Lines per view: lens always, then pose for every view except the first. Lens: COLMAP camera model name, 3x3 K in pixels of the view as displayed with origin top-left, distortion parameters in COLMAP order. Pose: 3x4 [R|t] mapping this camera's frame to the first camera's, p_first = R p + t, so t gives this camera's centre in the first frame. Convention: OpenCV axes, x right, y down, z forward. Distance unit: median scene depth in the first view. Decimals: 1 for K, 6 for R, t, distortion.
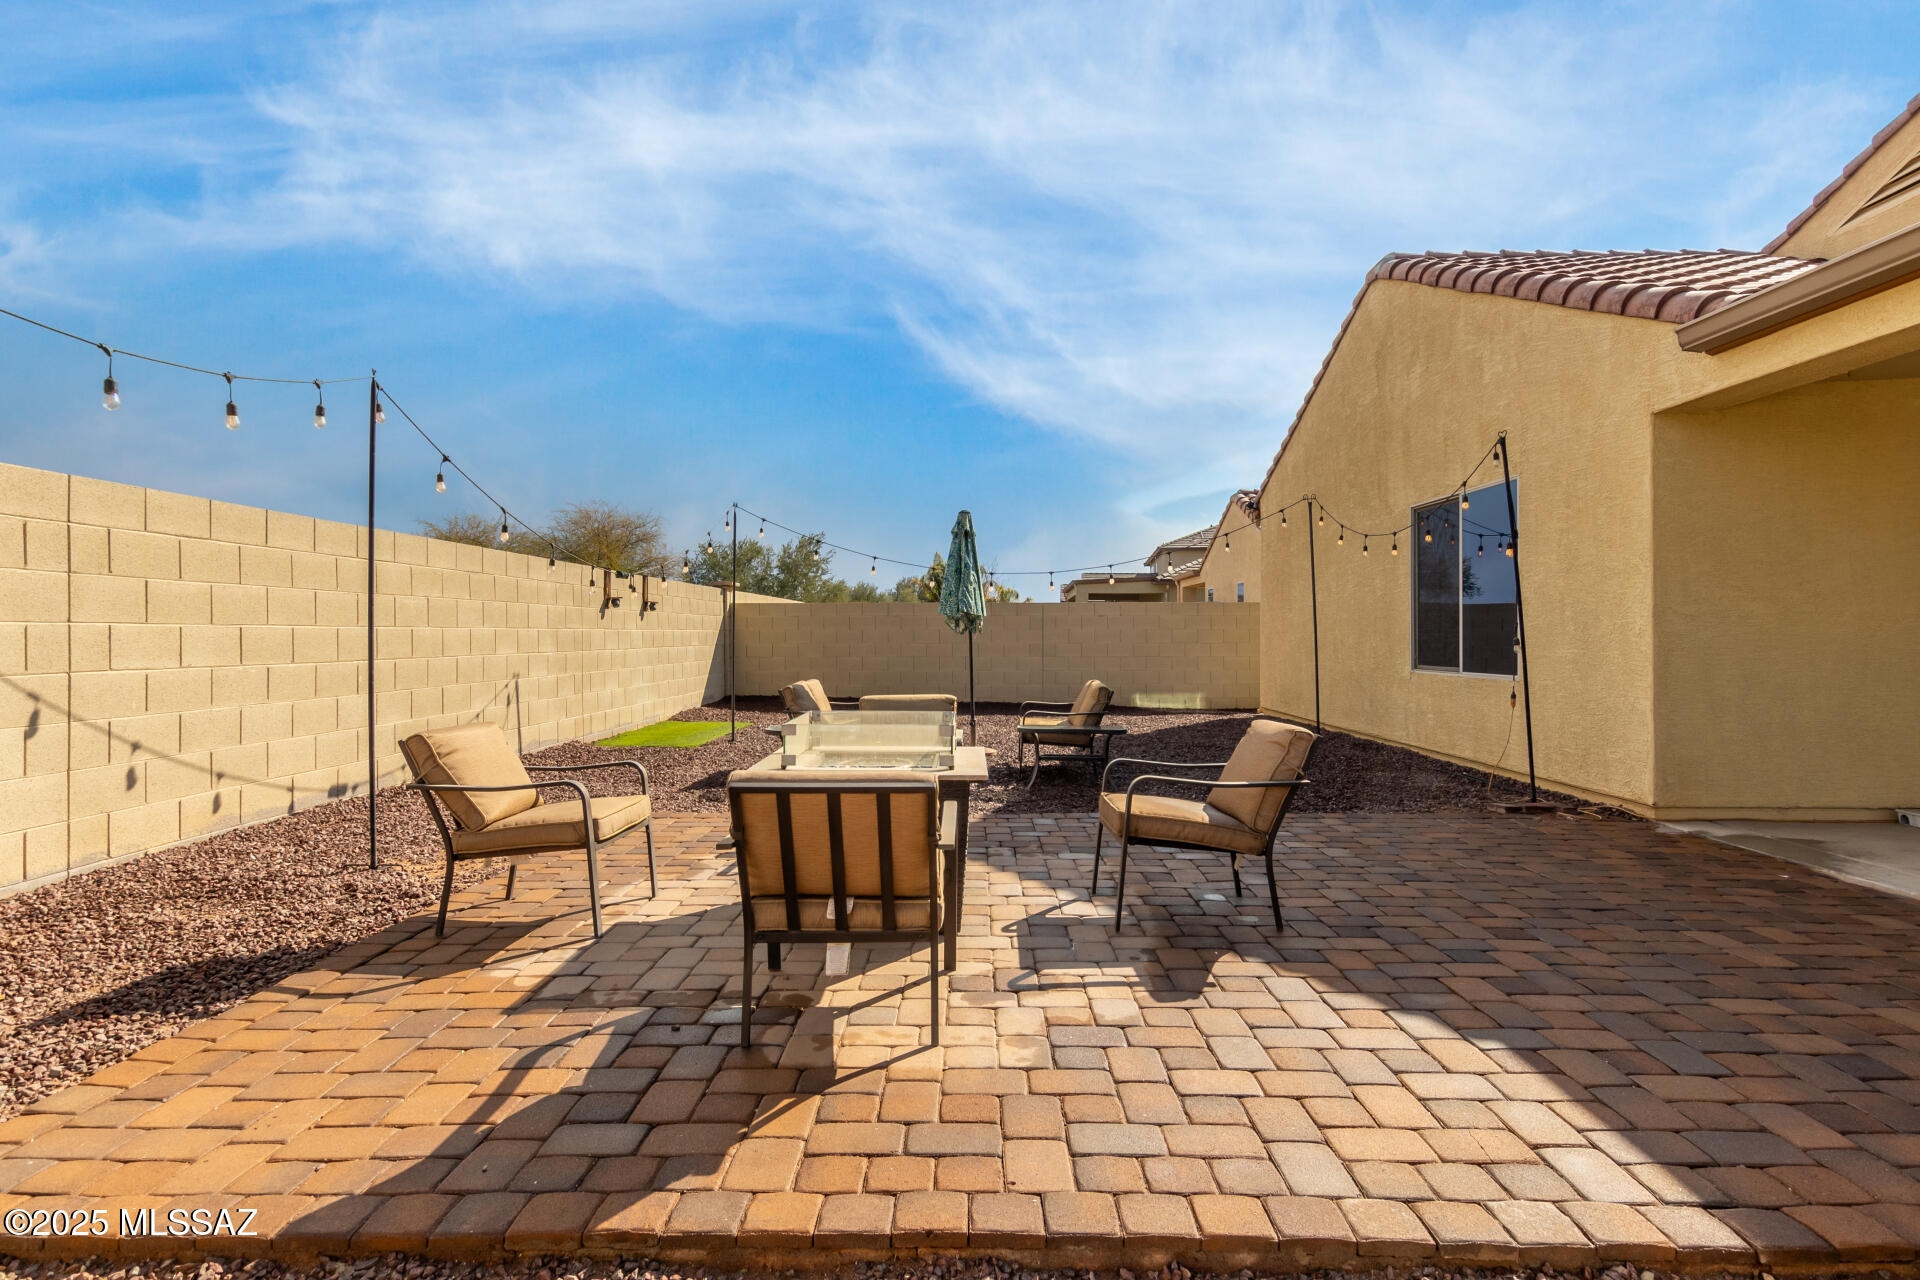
lens RADIAL K [[1014.4, 0, 955.6], [0, 1014.4, 627.9], [0, 0, 1]] dist [0.018116, -0.000644]
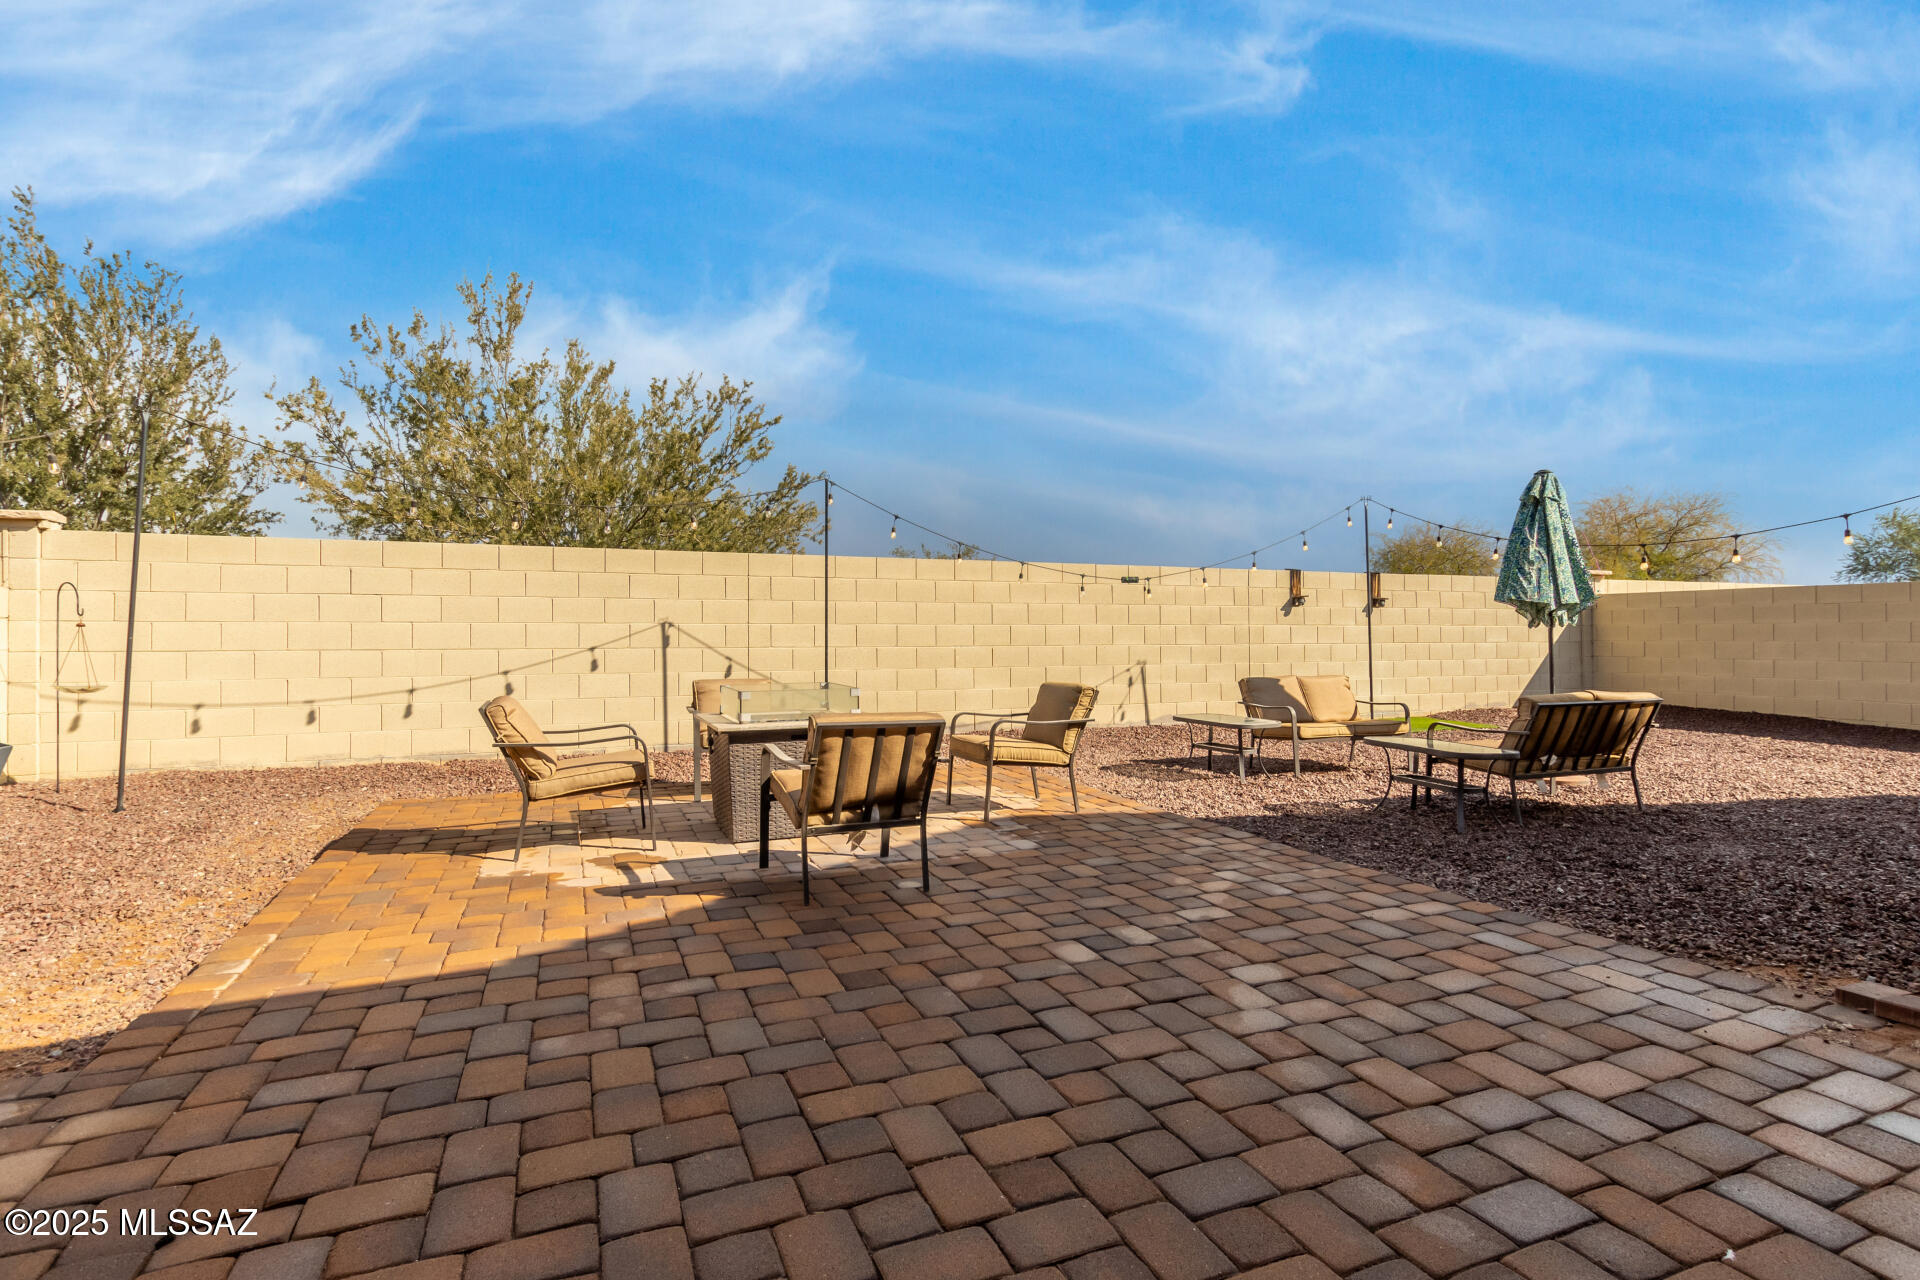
lens RADIAL K [[923.4, 0, 967.9], [0, 923.4, 635.2], [0, 0, 1]] dist [-0.006374, -0.000713]
pose [[0.409592, 0.000110, -0.912269, 0.790864], [0.010141, 0.999938, 0.004674, 0.009685], [0.912213, -0.011166, 0.409565, 0.482887]]
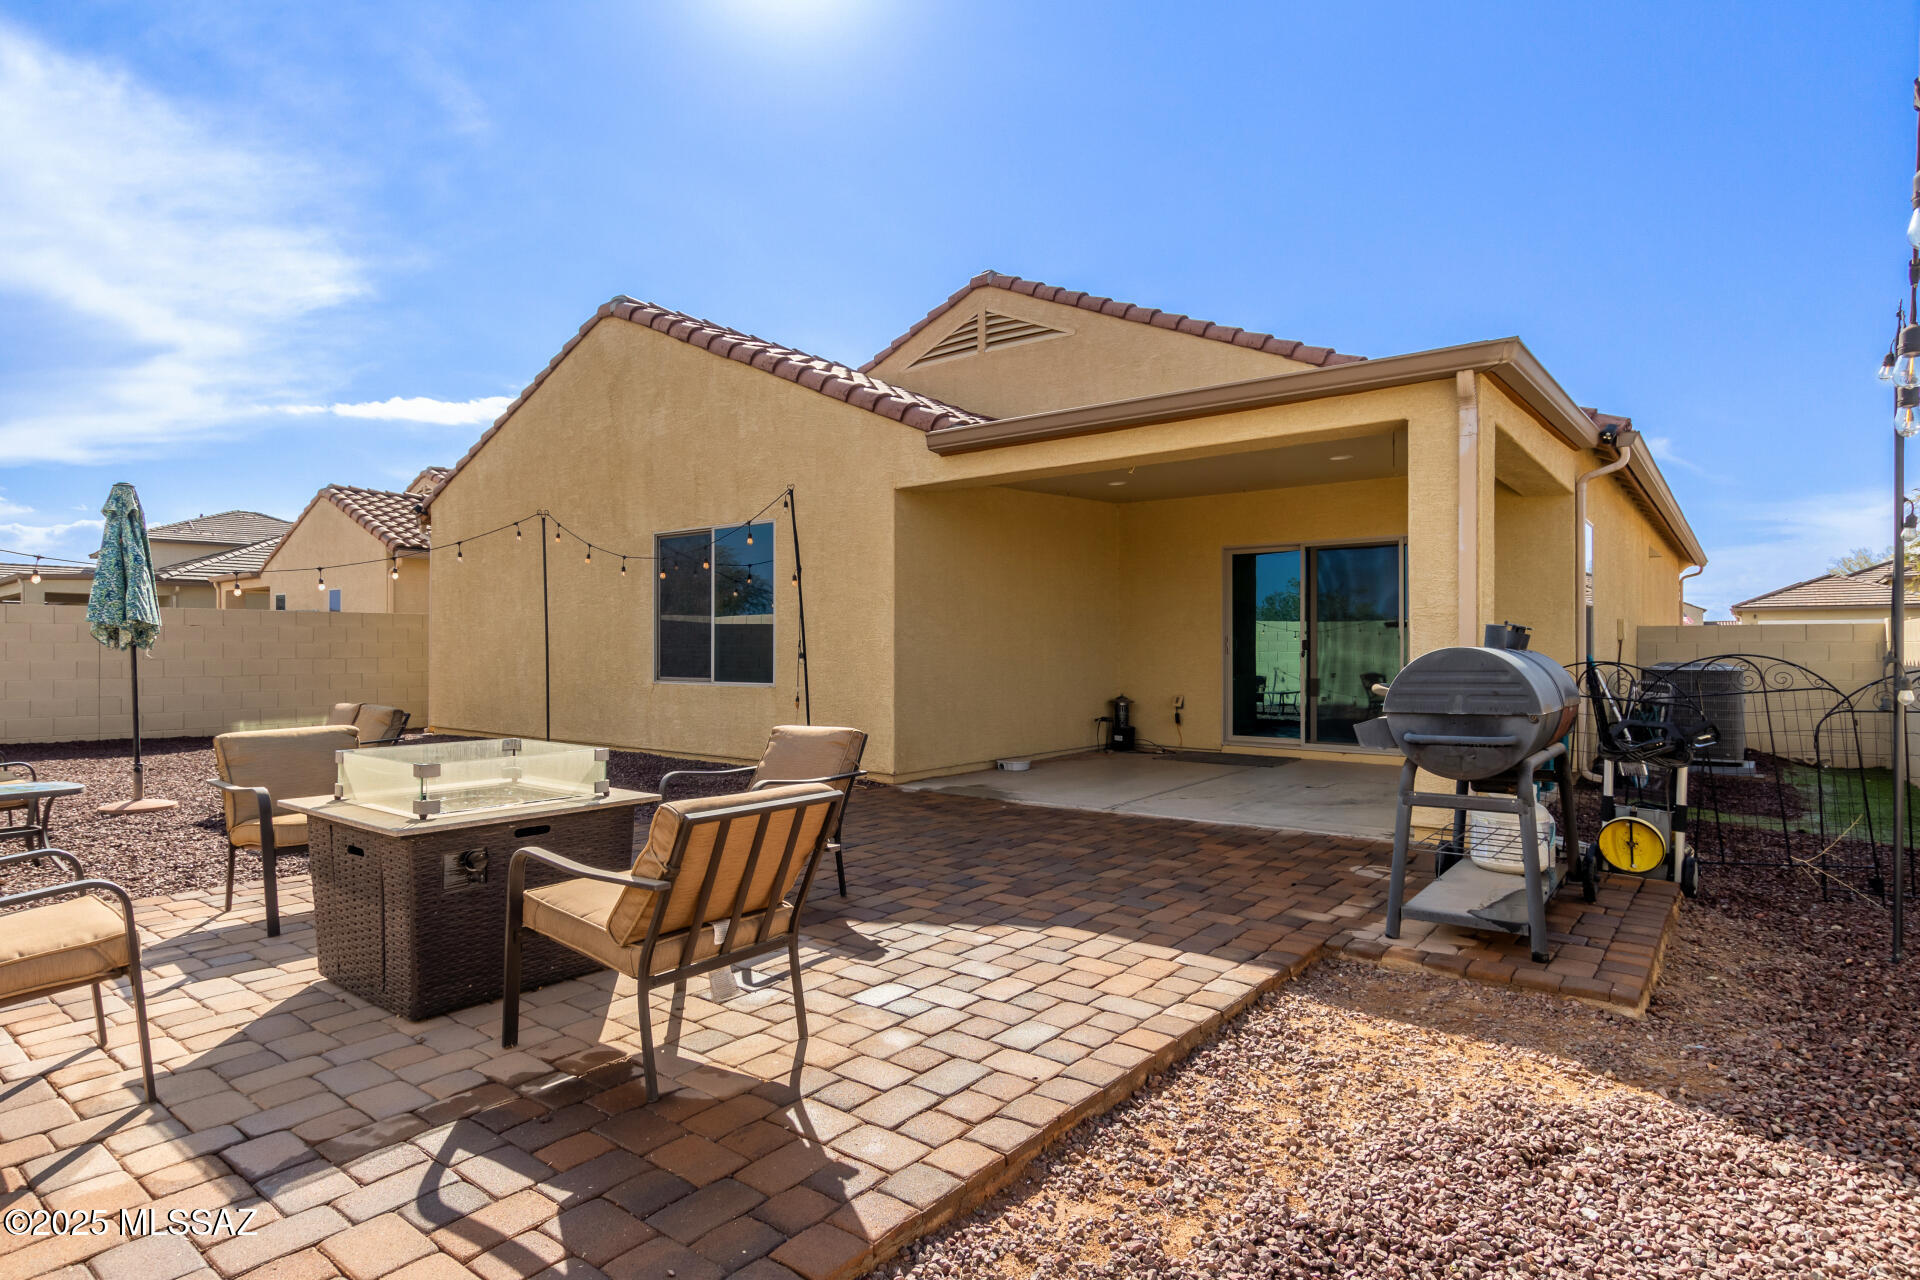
lens RADIAL K [[1013.4, 0, 967.2], [0, 1013.4, 653.8], [0, 0, 1]] dist [0.004031, -0.001681]
pose [[0.604165, -0.005330, 0.796841, -0.346233], [-0.005128, 0.999931, 0.010576, -0.003242], [-0.796842, -0.010476, 0.604096, 0.099617]]
